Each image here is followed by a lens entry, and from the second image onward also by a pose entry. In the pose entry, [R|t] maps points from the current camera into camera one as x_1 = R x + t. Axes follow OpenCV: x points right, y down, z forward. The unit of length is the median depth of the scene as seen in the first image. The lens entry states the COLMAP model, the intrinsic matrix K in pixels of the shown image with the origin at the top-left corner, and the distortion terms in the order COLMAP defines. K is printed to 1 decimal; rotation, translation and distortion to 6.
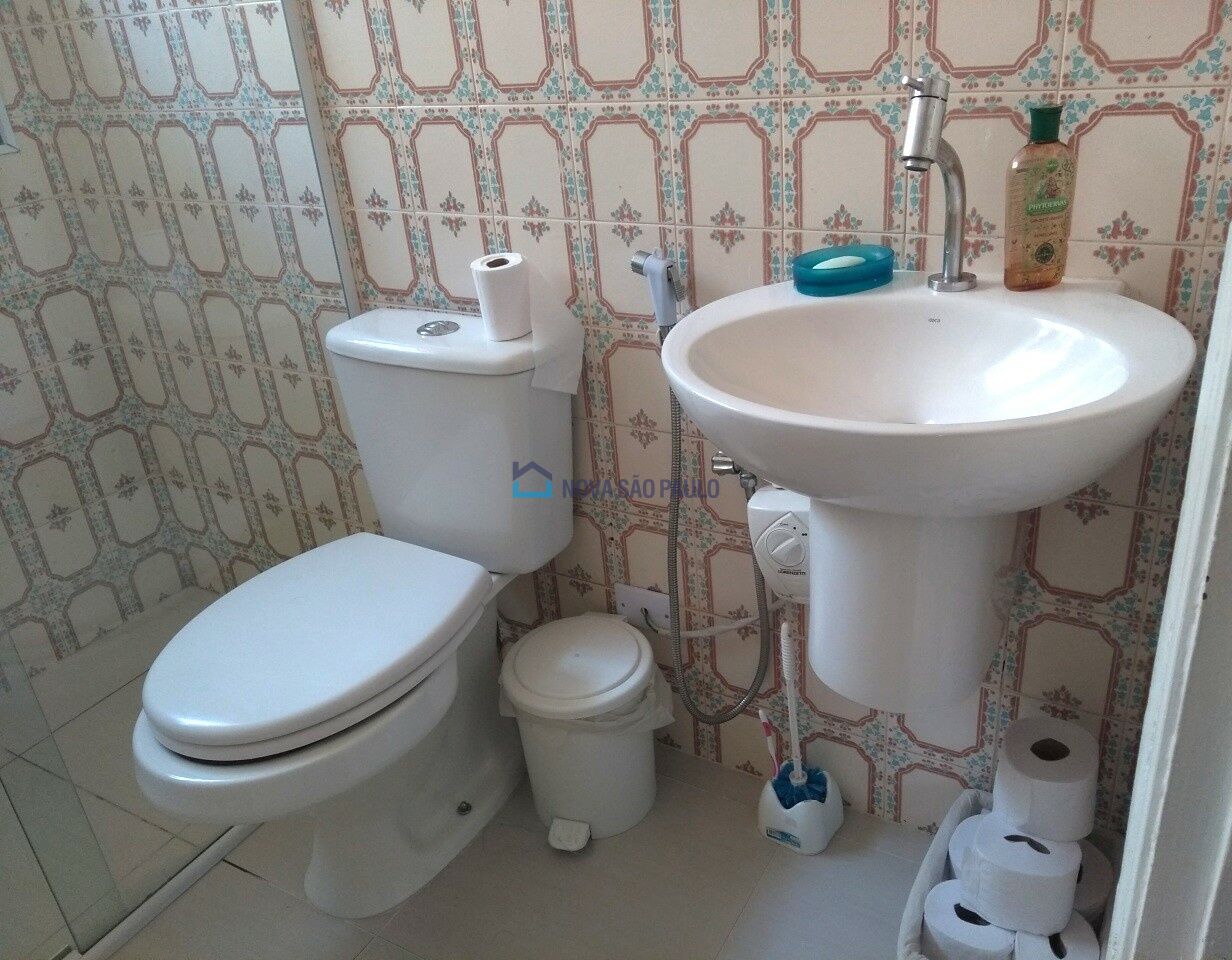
lens RADIAL K [[971.8, 0, 645.1], [0, 971.8, 475.9], [0, 0, 1]] dist [0.059012, -0.062224]
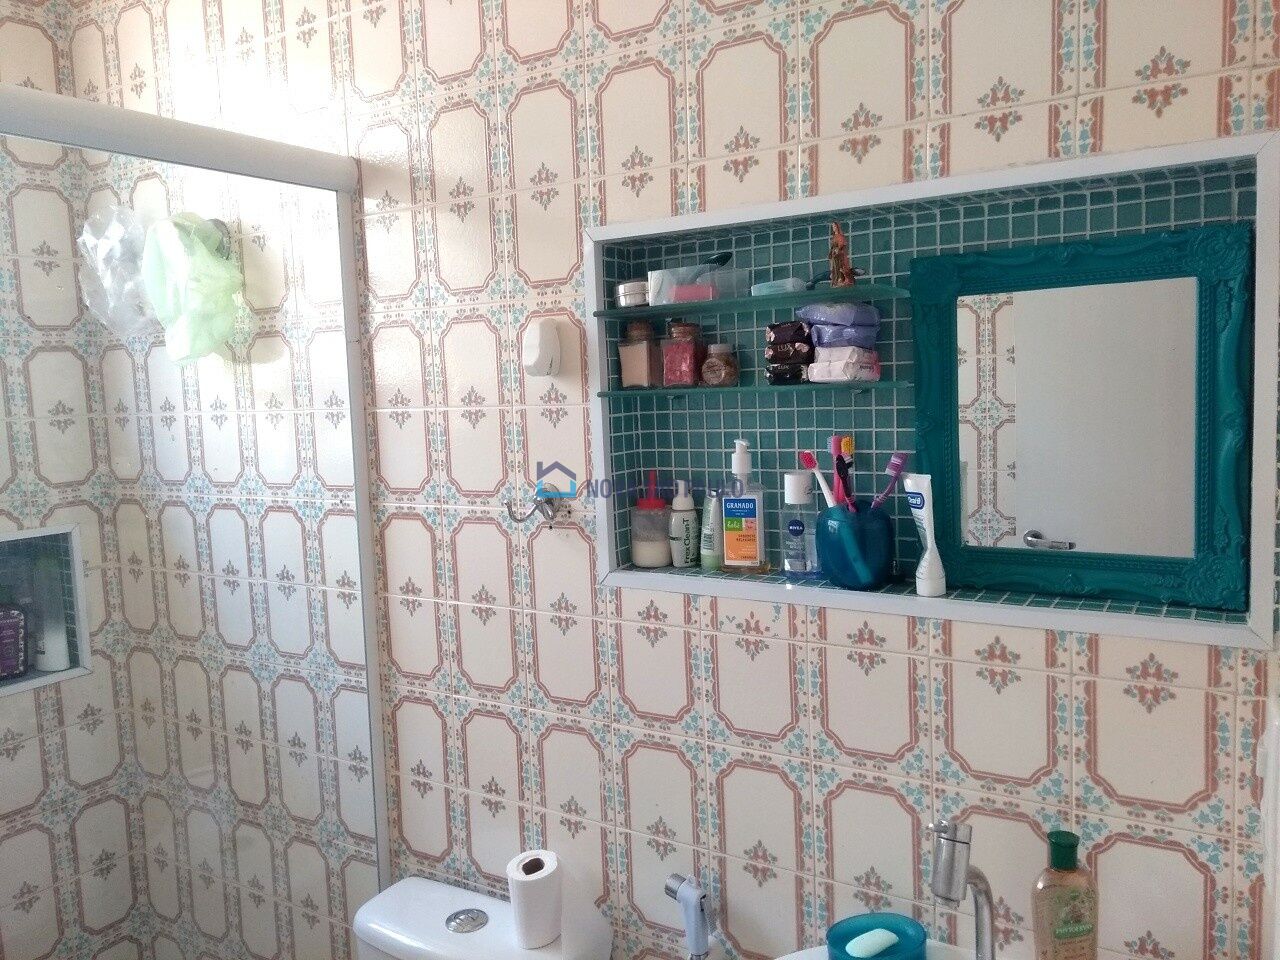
lens RADIAL K [[994.5, 0, 644.3], [0, 994.5, 476.0], [0, 0, 1]] dist [0.070772, -0.083822]
pose [[0.998758, 0.041359, -0.027780, -0.021206], [-0.048222, 0.942645, -0.330294, -0.244586], [0.012526, 0.331224, 0.943469, -0.113878]]
